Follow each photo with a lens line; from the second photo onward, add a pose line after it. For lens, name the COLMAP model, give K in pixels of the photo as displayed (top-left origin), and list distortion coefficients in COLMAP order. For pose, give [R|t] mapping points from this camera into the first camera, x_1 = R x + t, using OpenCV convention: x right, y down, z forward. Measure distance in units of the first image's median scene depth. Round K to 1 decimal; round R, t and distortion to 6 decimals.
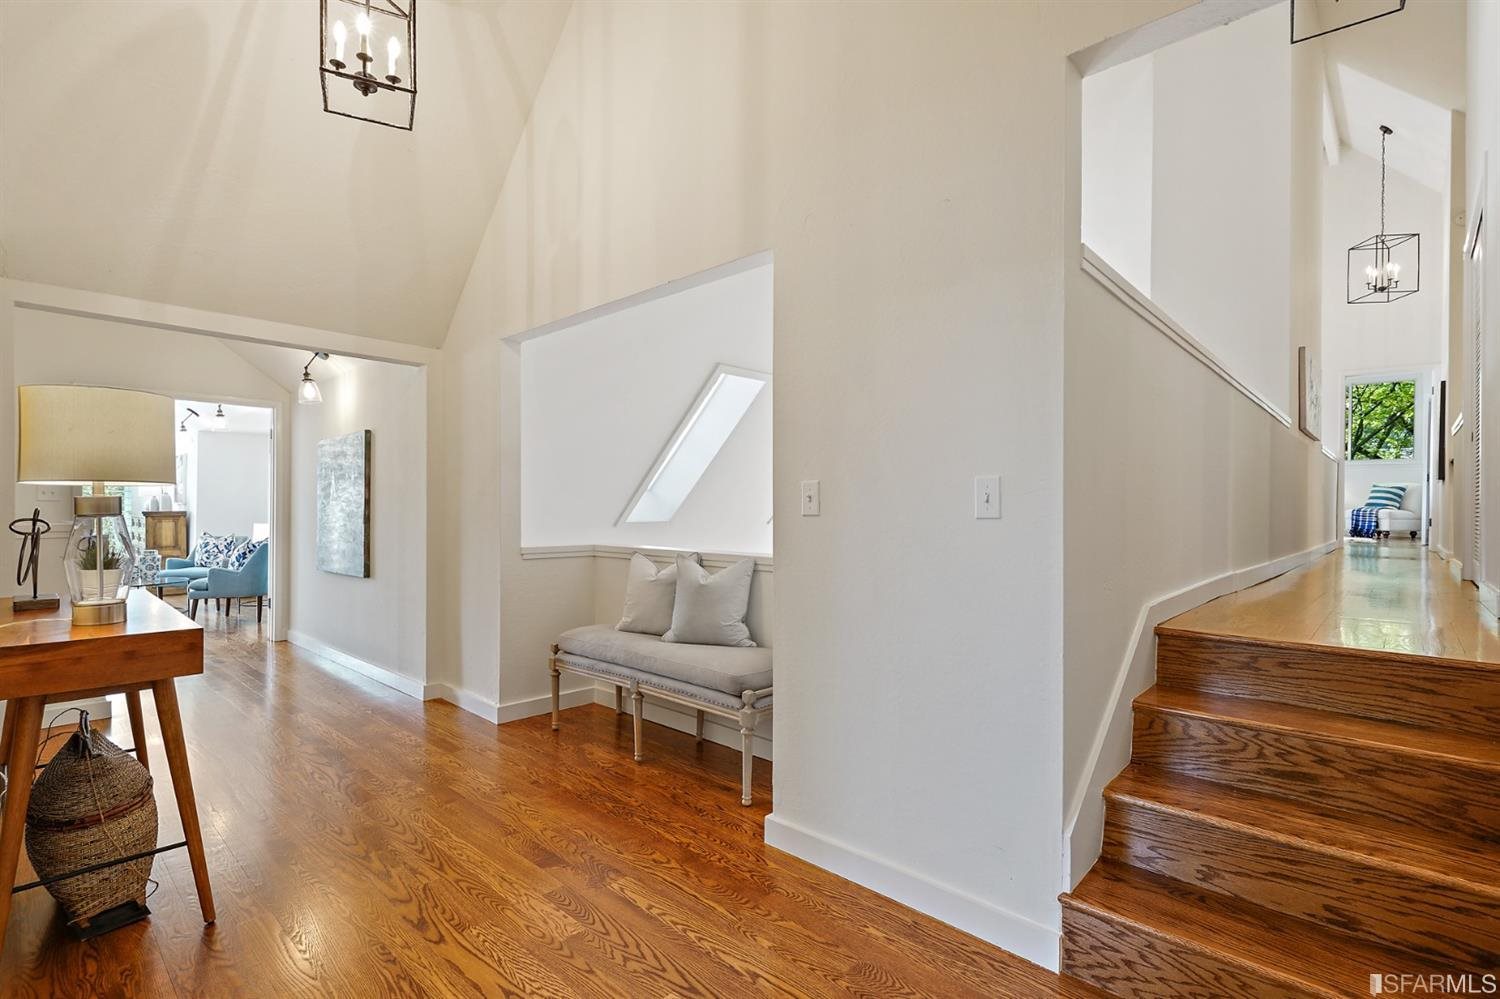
lens RADIAL K [[701.3, 0, 750.0], [0, 701.3, 499.5], [0, 0, 1]] dist [-0.002102, 0.000056]
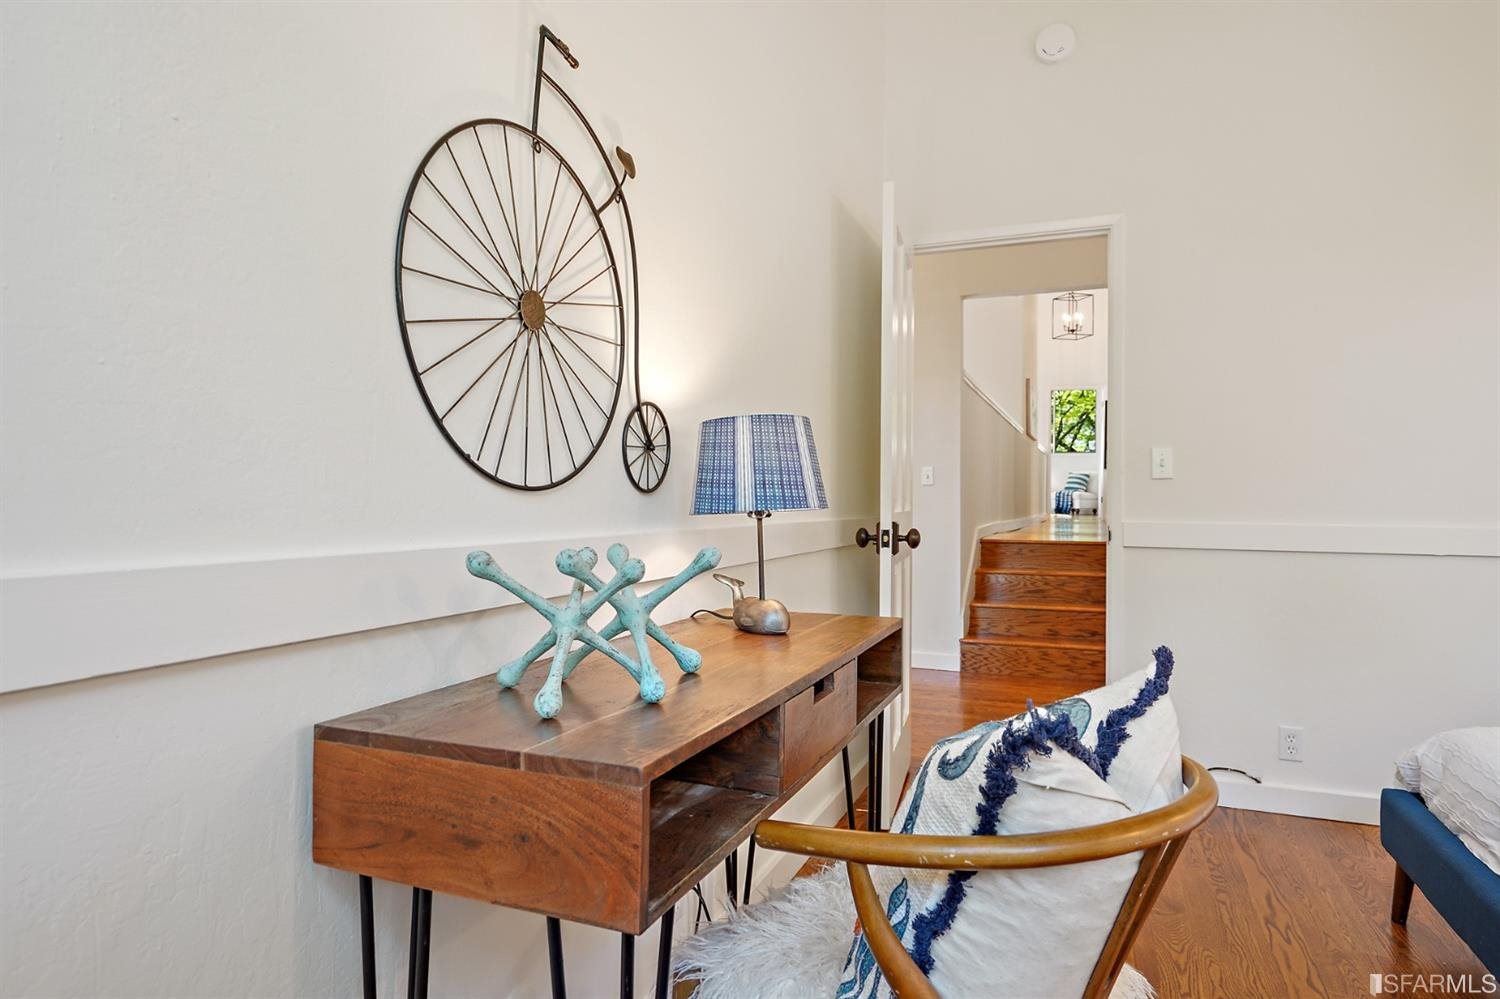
lens RADIAL K [[867.7, 0, 750.0], [0, 867.7, 499.5], [0, 0, 1]] dist [0.002757, 0.000185]
pose [[0.931790, -0.011919, 0.362803, -0.230691], [0.008604, 0.999905, 0.010752, 0.006879], [-0.362897, -0.006897, 0.931804, -0.268647]]
